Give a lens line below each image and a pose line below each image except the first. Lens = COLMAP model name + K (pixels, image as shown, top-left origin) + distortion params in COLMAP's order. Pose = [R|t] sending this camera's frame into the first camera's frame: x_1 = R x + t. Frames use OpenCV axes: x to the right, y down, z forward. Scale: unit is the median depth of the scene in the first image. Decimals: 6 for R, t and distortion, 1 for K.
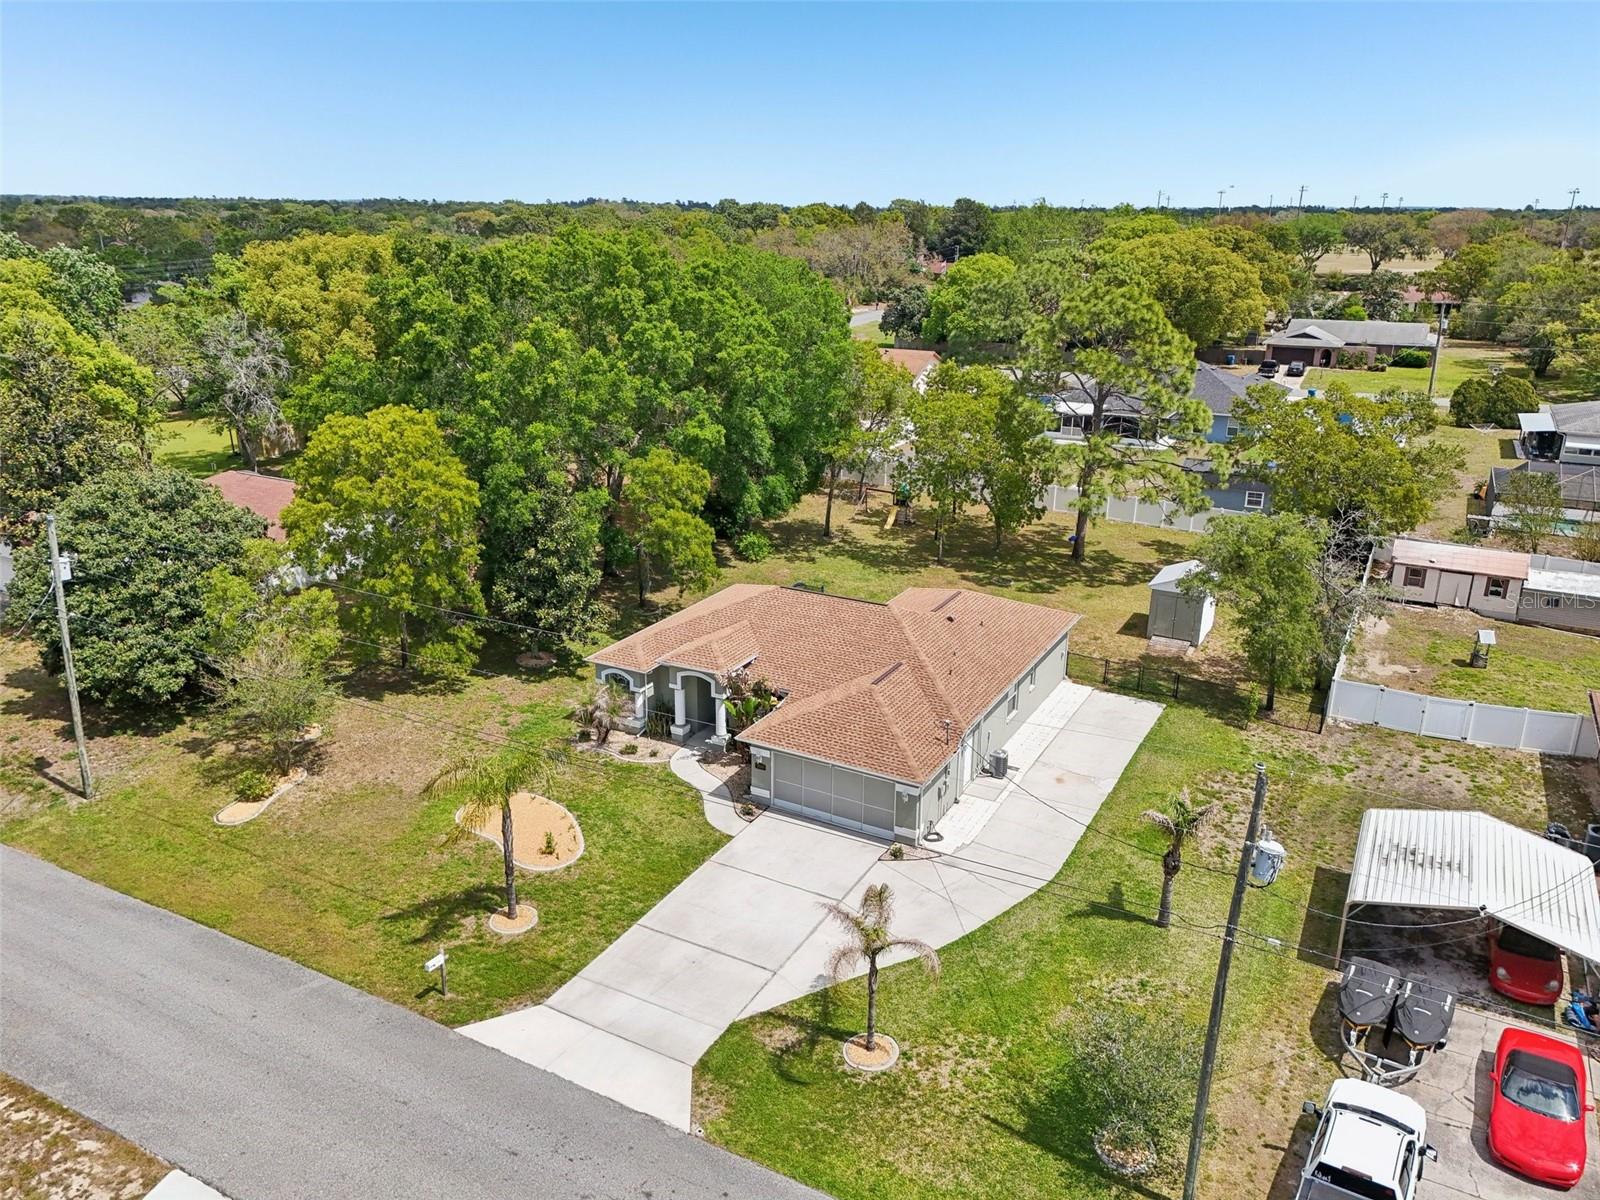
lens RADIAL K [[1170.7, 0, 800.0], [0, 1170.7, 600.0], [0, 0, 1]] dist [0.078599, -0.075518]
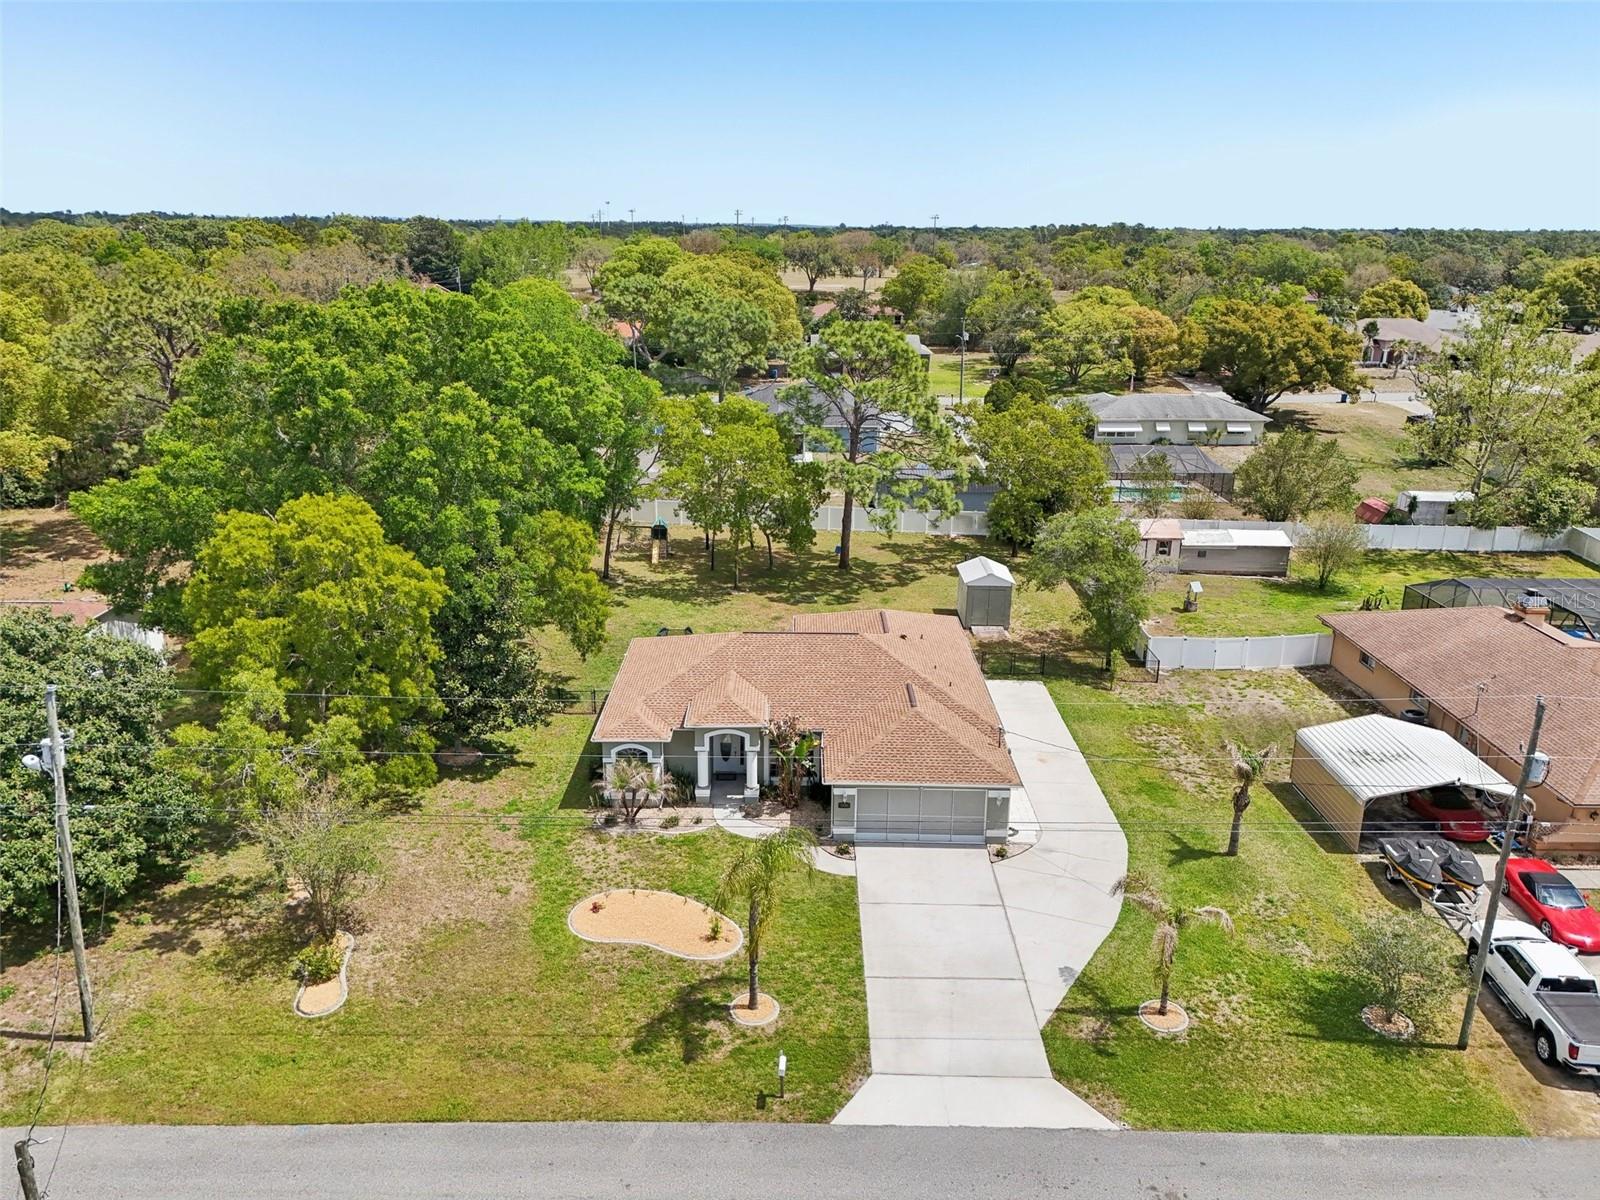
lens RADIAL K [[1170.7, 0, 800.0], [0, 1170.7, 600.0], [0, 0, 1]] dist [0.078599, -0.075518]
pose [[0.878417, -0.143475, 0.455850, -0.462524], [0.147623, 0.988683, 0.026713, -0.063326], [-0.454523, 0.043829, 0.889656, 0.079685]]
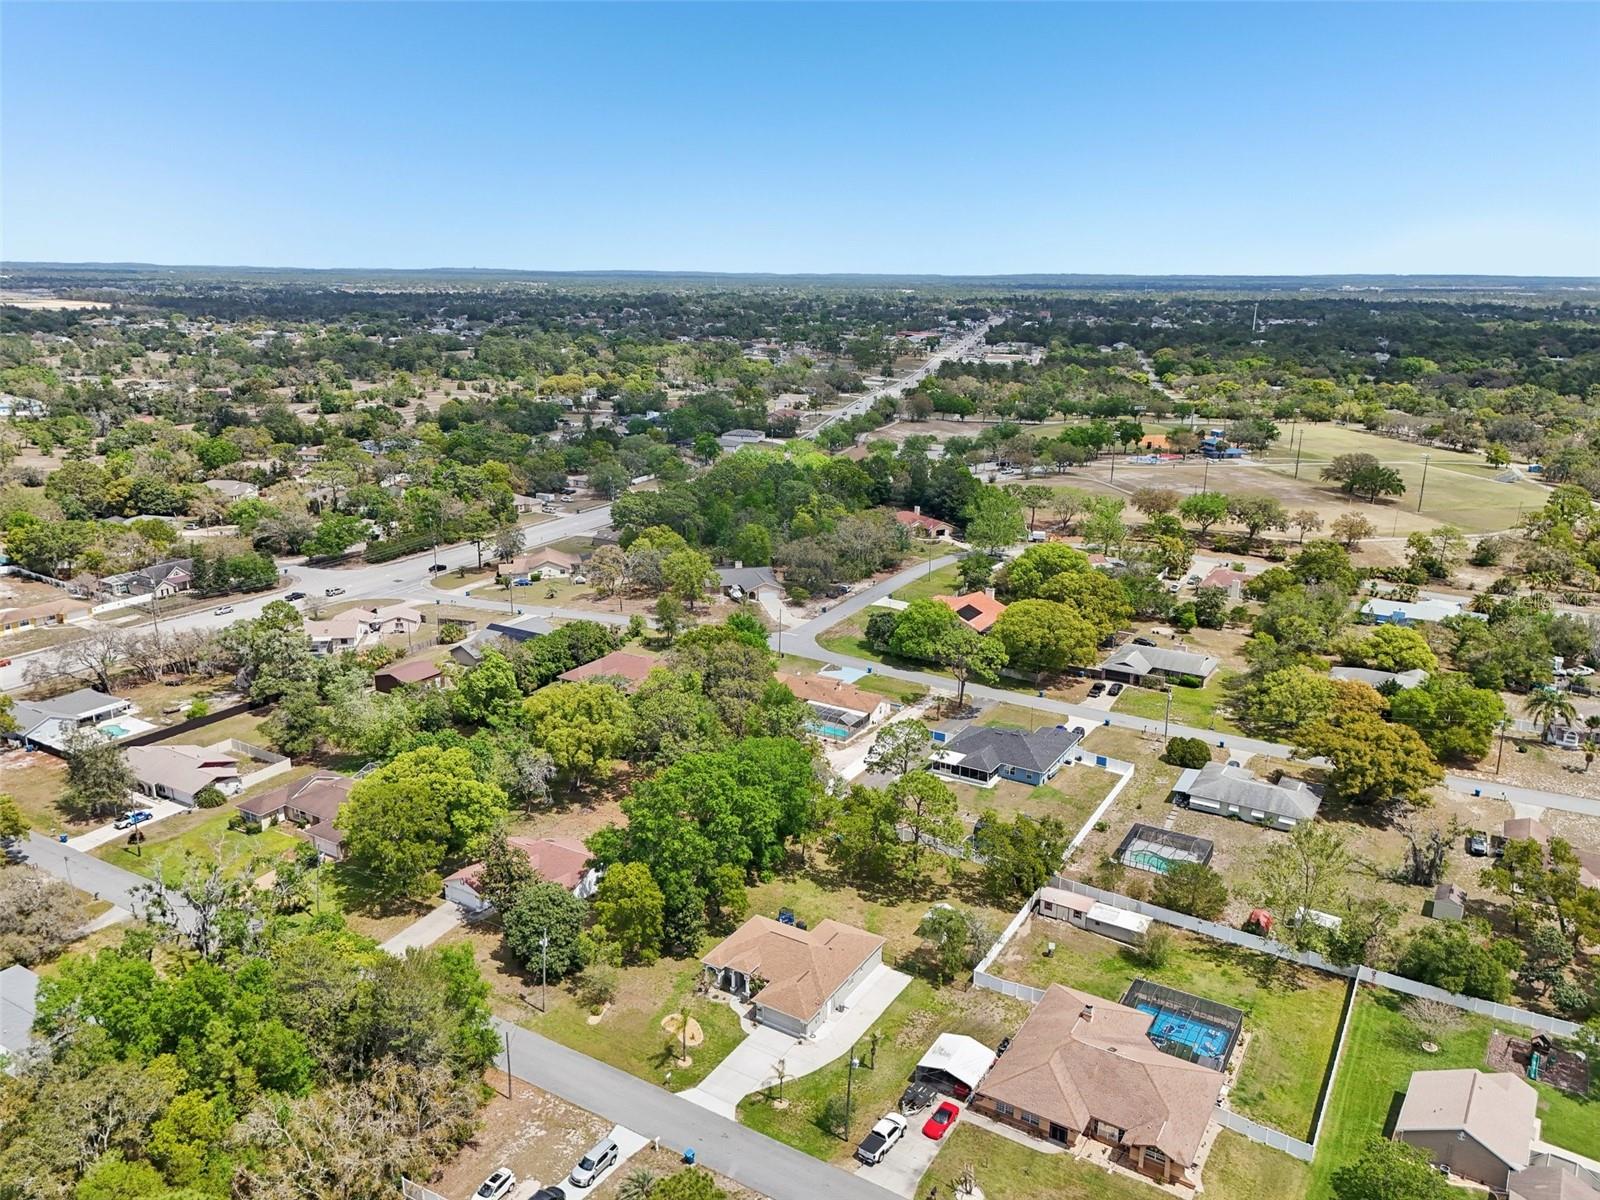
lens RADIAL K [[1170.7, 0, 800.0], [0, 1170.7, 600.0], [0, 0, 1]] dist [0.078599, -0.075518]
pose [[0.998885, 0.012745, -0.045451, 0.179987], [-0.015065, 0.998582, -0.051066, -0.695645], [0.044736, 0.051693, 0.997660, -1.925124]]
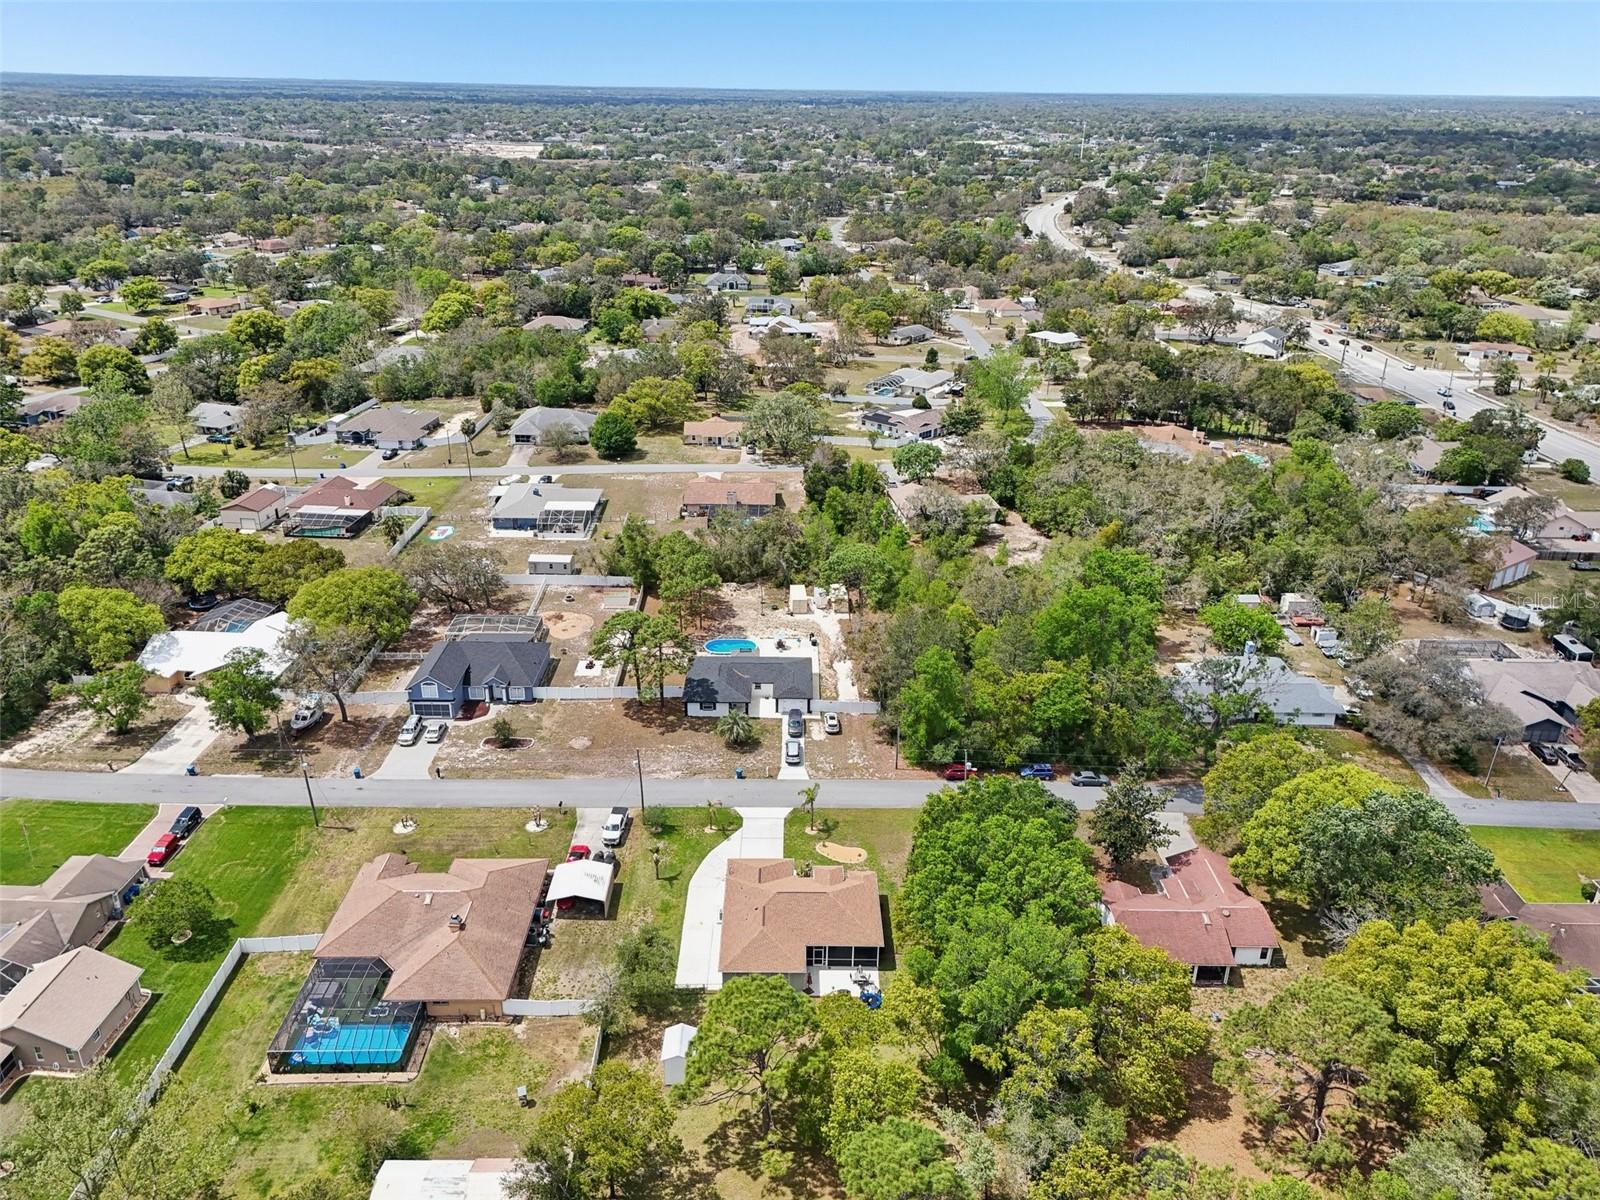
lens RADIAL K [[1170.7, 0, 800.0], [0, 1170.7, 600.0], [0, 0, 1]] dist [0.078599, -0.075518]
pose [[-0.876220, 0.171027, -0.450543, 1.091845], [-0.171081, 0.763619, 0.622590, -2.110181], [0.450522, 0.622605, -0.639838, 2.306849]]
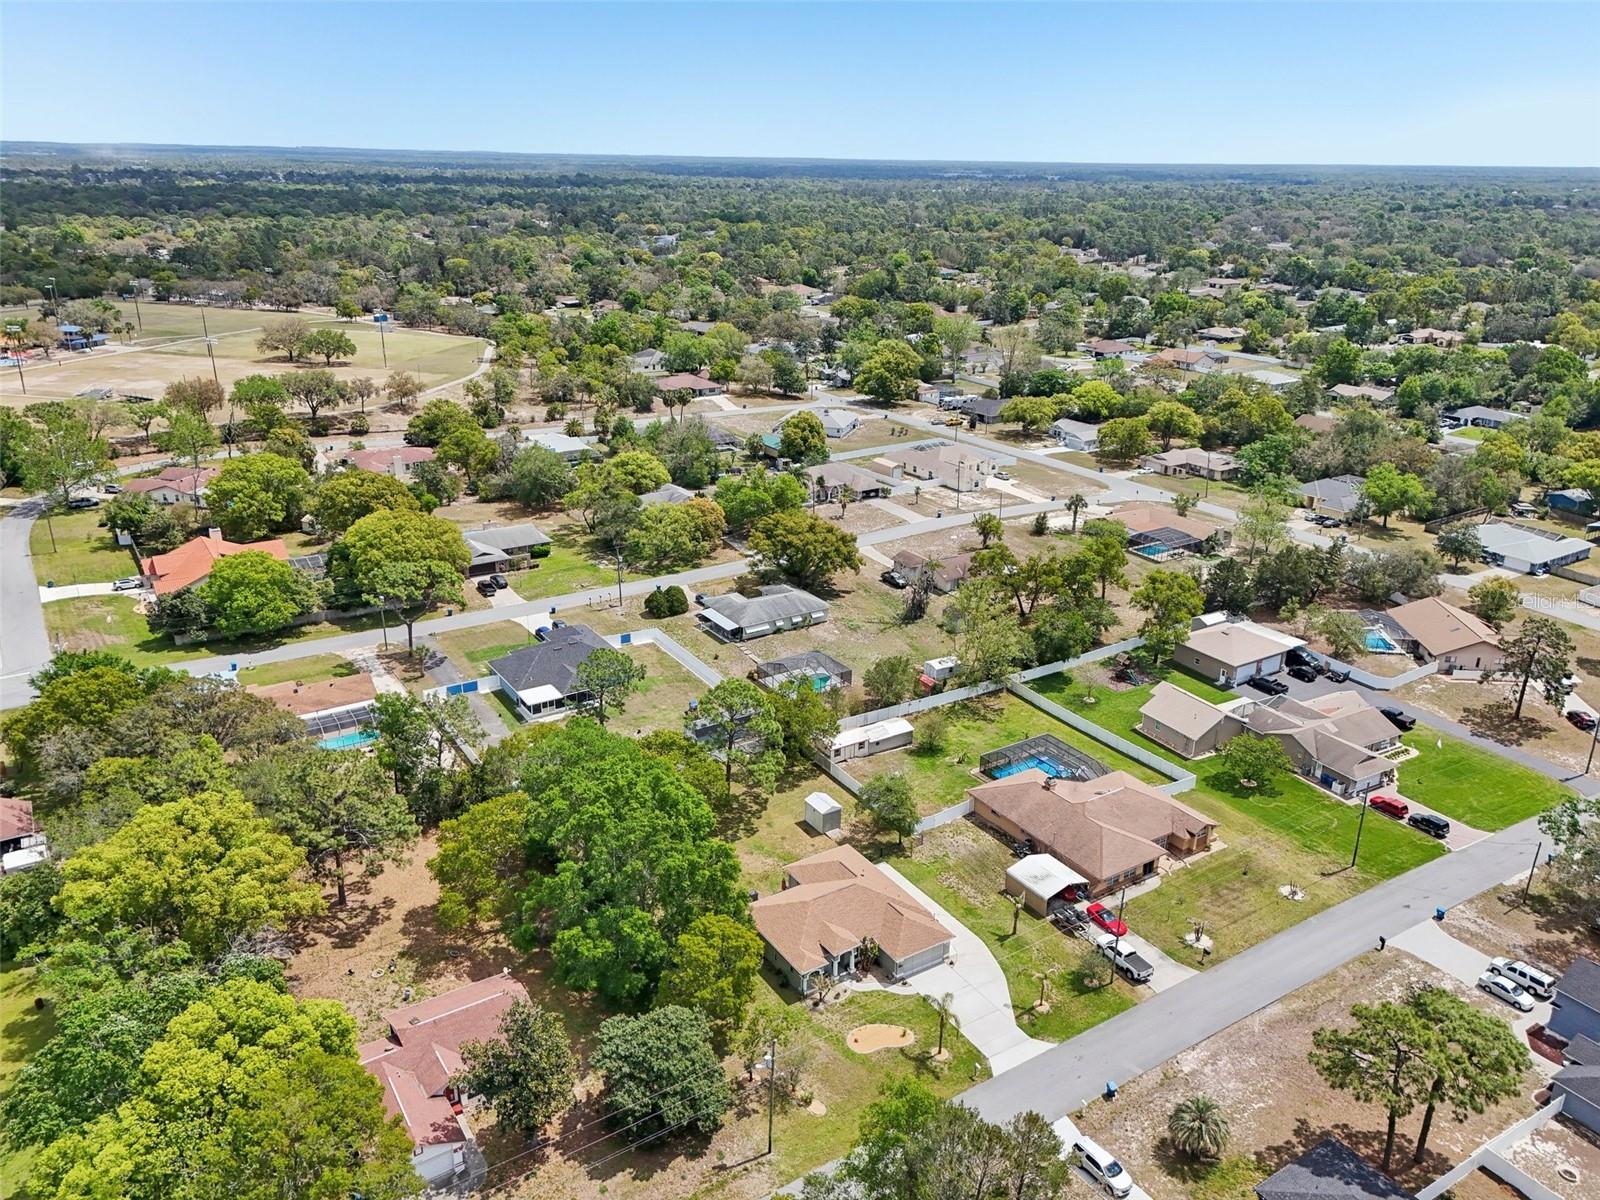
lens RADIAL K [[1170.7, 0, 800.0], [0, 1170.7, 600.0], [0, 0, 1]] dist [0.078599, -0.075518]
pose [[0.480780, -0.310977, 0.819844, -1.871423], [0.269623, 0.942128, 0.199245, -1.111198], [-0.834358, 0.125256, 0.536803, -0.316291]]
